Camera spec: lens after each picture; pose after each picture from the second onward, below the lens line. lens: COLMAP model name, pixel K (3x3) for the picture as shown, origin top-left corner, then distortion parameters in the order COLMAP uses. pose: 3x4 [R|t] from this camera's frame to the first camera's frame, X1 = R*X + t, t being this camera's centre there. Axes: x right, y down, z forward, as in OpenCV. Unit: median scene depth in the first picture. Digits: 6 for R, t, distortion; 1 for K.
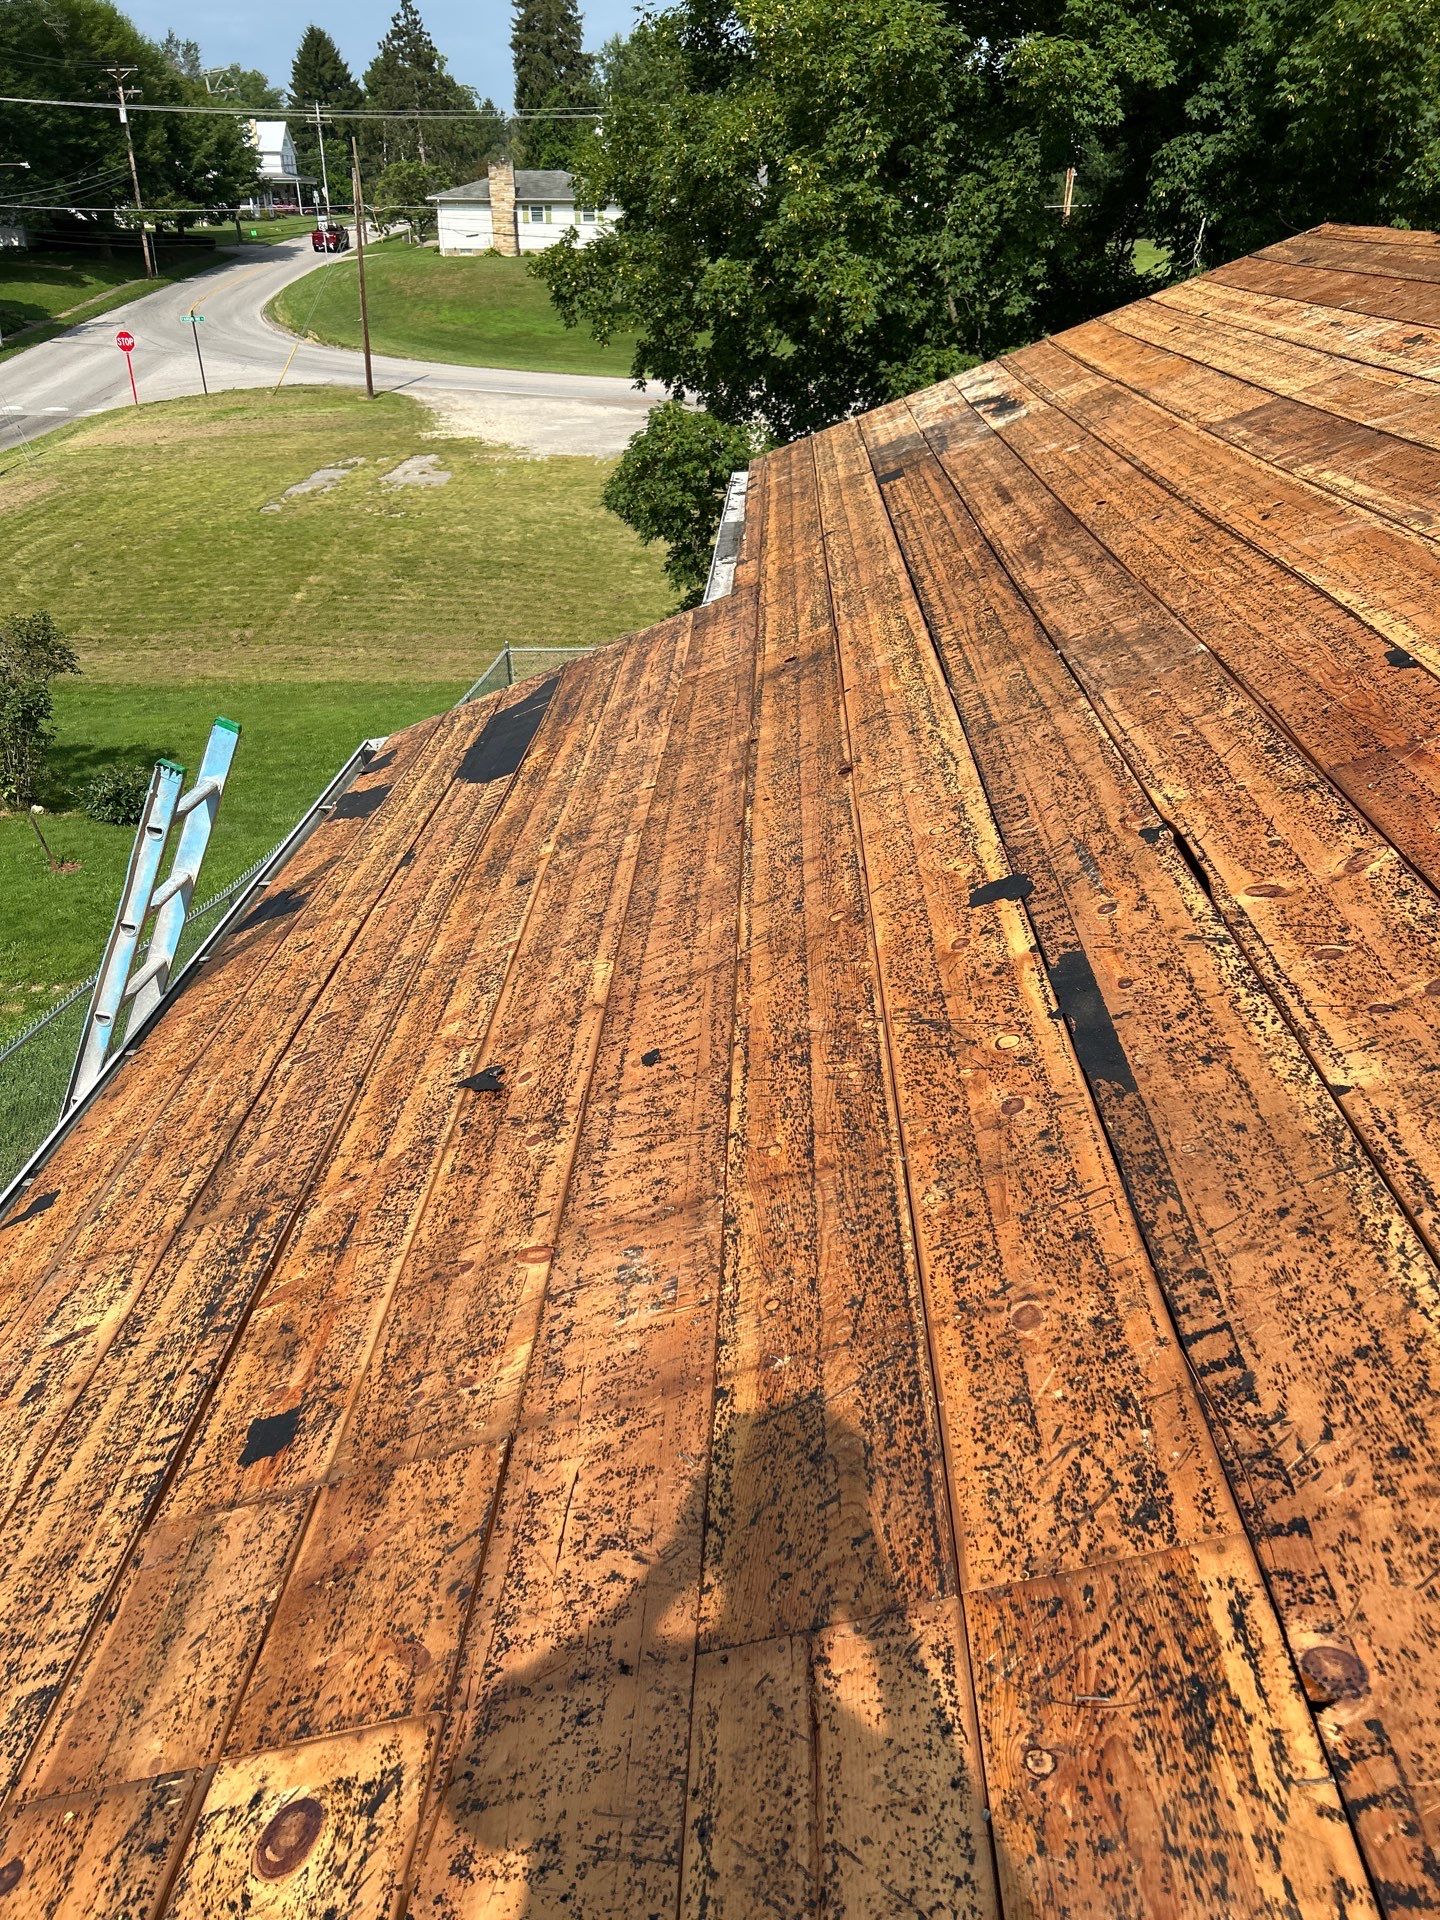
lens RADIAL K [[1453.8, 0, 706.6], [0, 1453.8, 957.6], [0, 0, 1]] dist [0.062550, -0.058711]
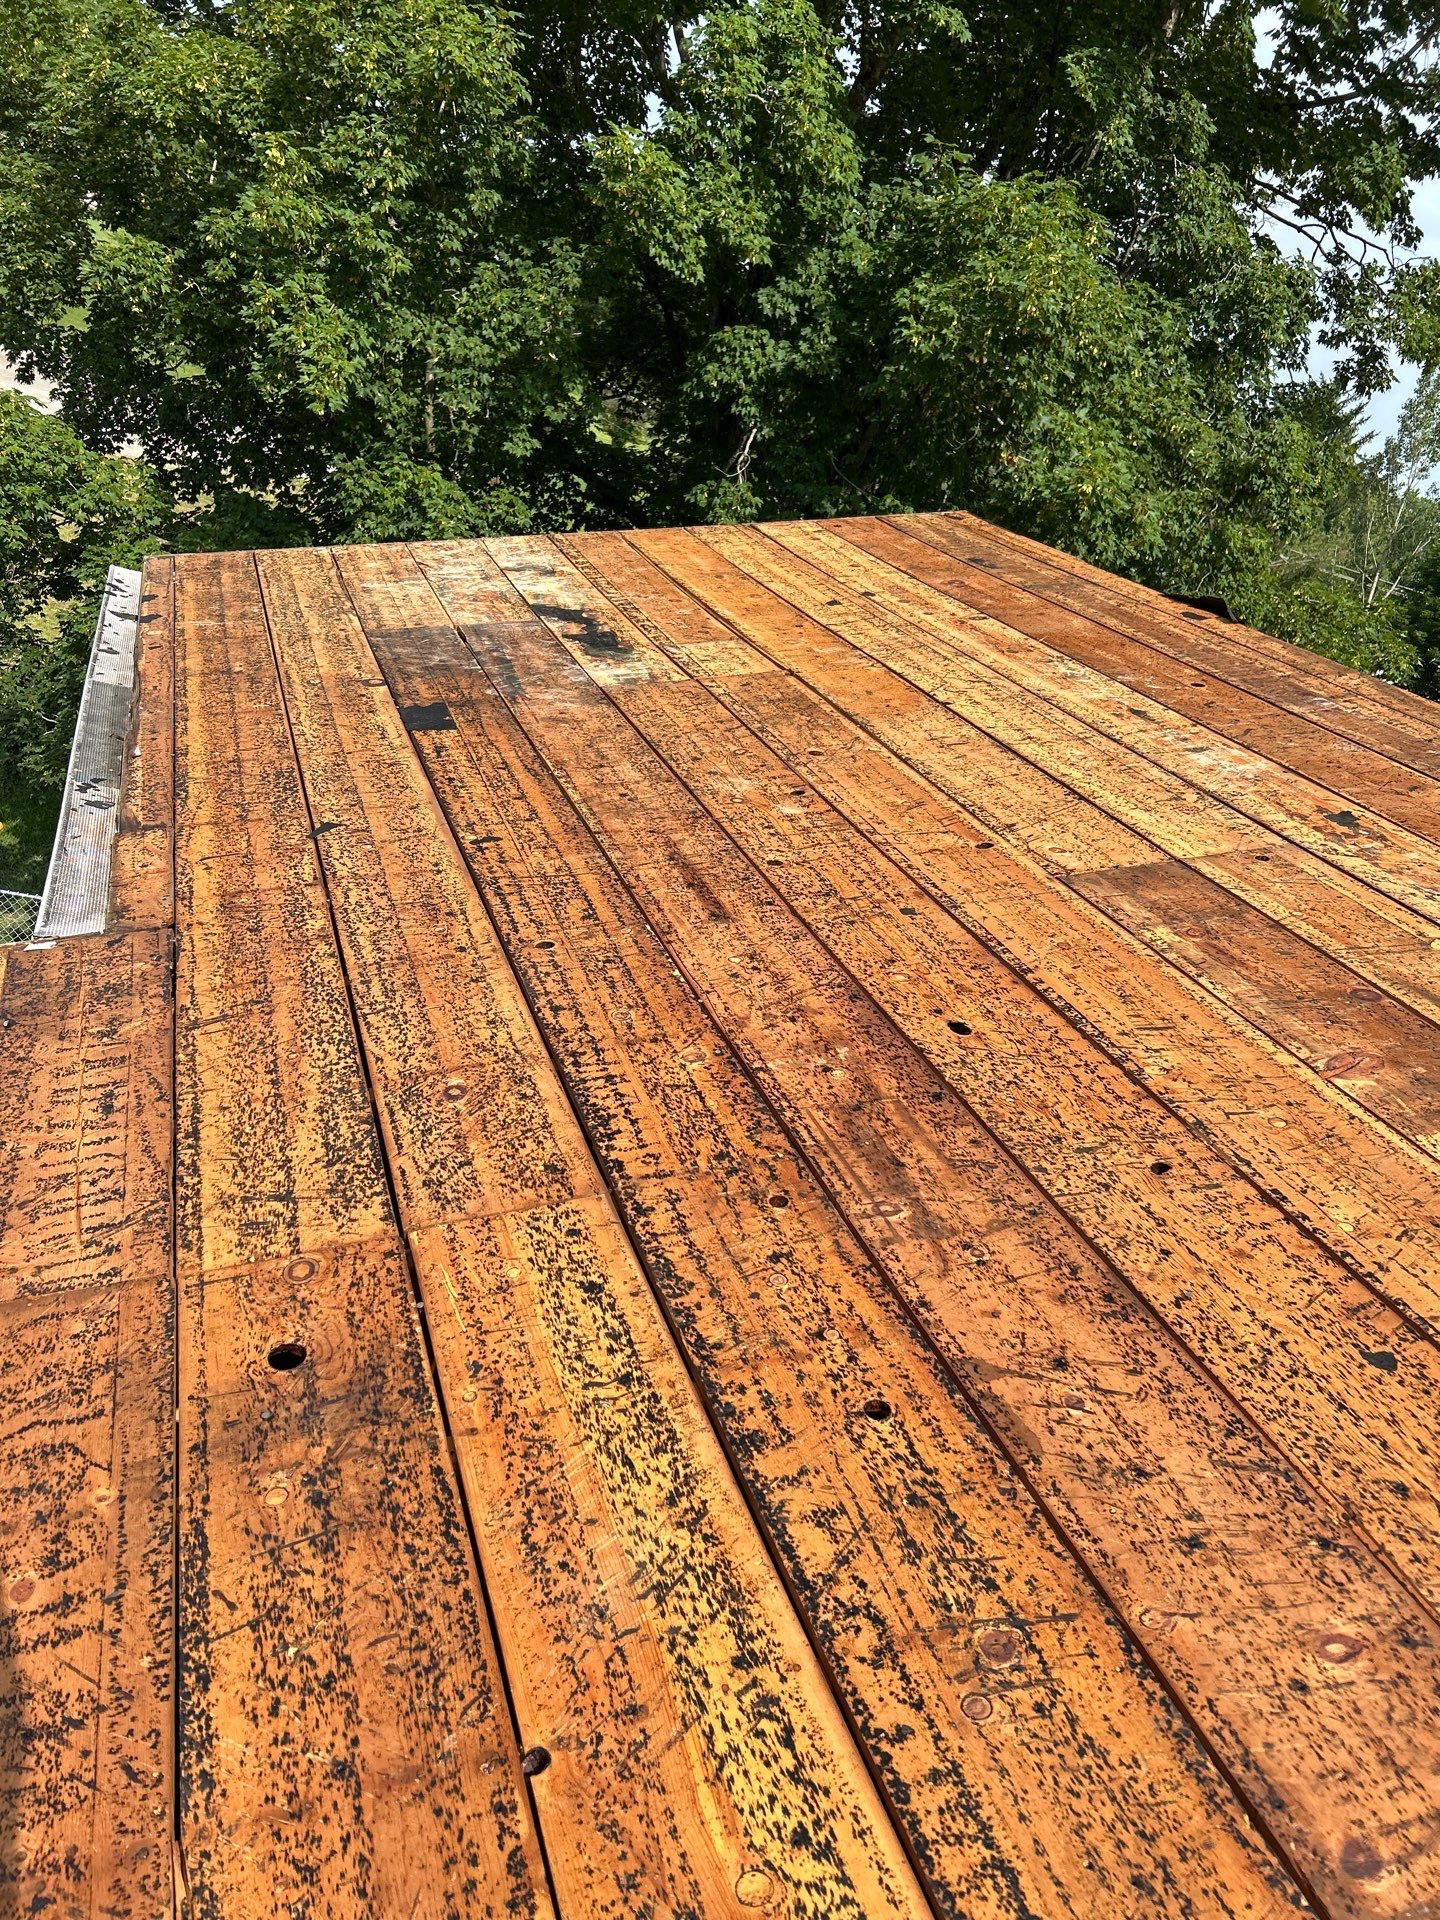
lens RADIAL K [[1453.8, 0, 718.6], [0, 1453.8, 957.7], [0, 0, 1]] dist [0.062550, -0.058711]
pose [[0.866227, 0.178688, 0.466606, -0.017651], [-0.154662, 0.983890, -0.089661, -0.134964], [-0.475110, 0.005501, 0.879909, 0.295003]]
